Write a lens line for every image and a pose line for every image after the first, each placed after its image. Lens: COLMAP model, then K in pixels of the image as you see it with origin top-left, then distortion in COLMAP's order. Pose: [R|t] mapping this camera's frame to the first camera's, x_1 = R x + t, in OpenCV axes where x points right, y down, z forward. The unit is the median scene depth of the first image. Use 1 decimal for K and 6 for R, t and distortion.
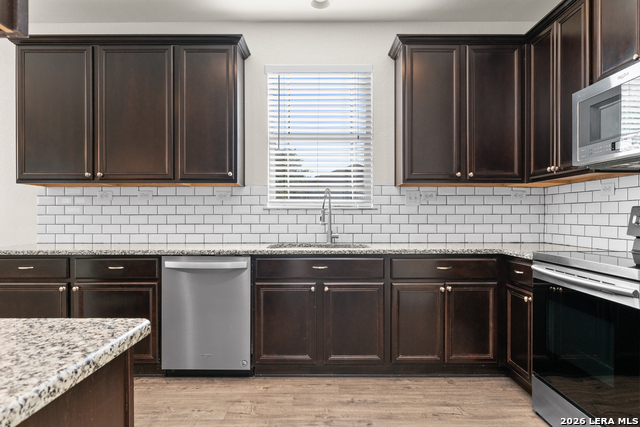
lens RADIAL K [[400.6, 0, 316.3], [0, 400.6, 219.1], [0, 0, 1]] dist [0.001493, -0.003830]
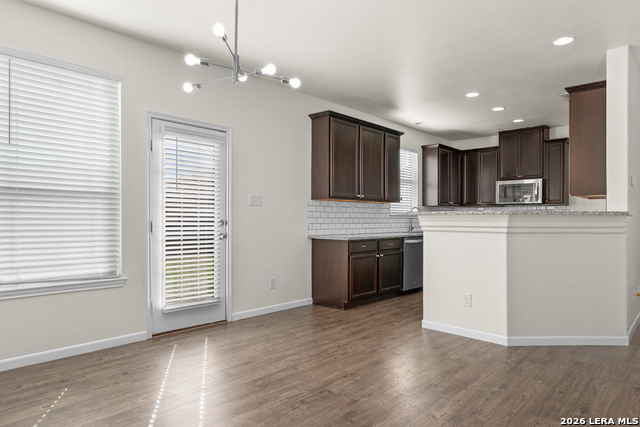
lens RADIAL K [[400.6, 0, 319.9], [0, 400.6, 228.7], [0, 0, 1]] dist [0.001493, -0.003830]
pose [[0.676492, -0.012908, 0.736337, -2.225769], [0.001092, 0.999863, 0.016525, 0.007893], [-0.736449, -0.010375, 0.676413, -0.113772]]
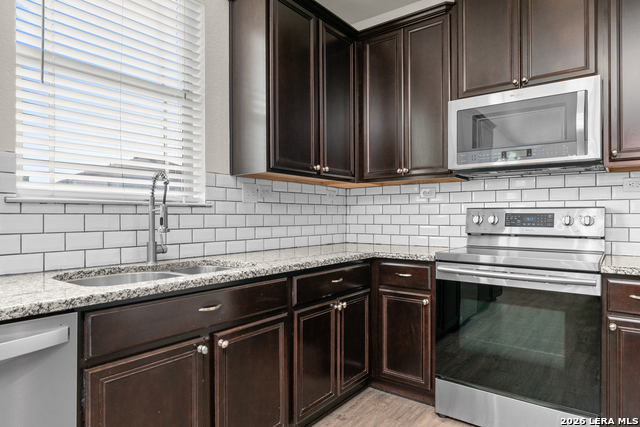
lens RADIAL K [[400.6, 0, 320.8], [0, 400.6, 216.3], [0, 0, 1]] dist [0.001493, -0.003830]
pose [[0.597790, -0.000625, 0.801653, -0.344108], [0.007302, 0.999962, -0.004665, -0.004639], [-0.801620, 0.008642, 0.597772, 0.527643]]
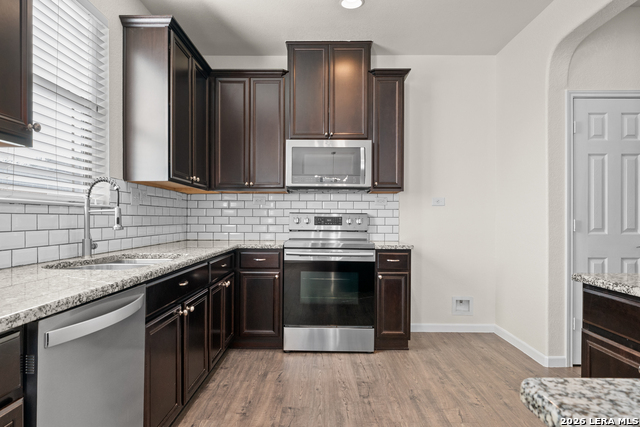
lens RADIAL K [[400.6, 0, 323.4], [0, 400.6, 218.4], [0, 0, 1]] dist [0.001493, -0.003830]
pose [[-0.010349, 0.000842, 0.999946, -0.758487], [0.001603, 0.999998, -0.000825, -0.004767], [-0.999945, 0.001595, -0.010350, 0.722291]]
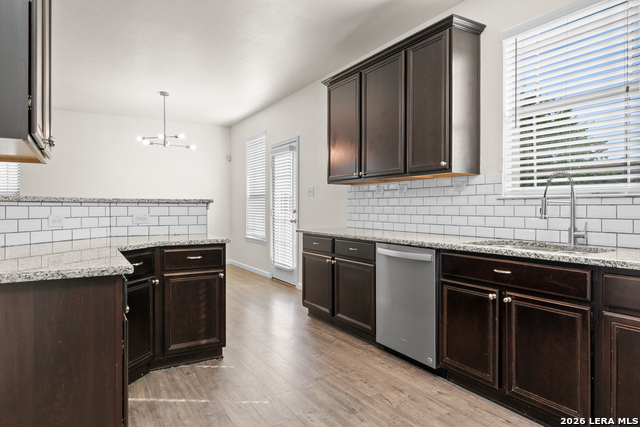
lens RADIAL K [[400.6, 0, 310.6], [0, 400.6, 209.3], [0, 0, 1]] dist [0.001493, -0.003830]
pose [[0.504017, 0.004880, -0.863680, 0.499033], [-0.005637, 0.999981, 0.002360, -0.003525], [0.863675, 0.003679, 0.504035, 0.259962]]
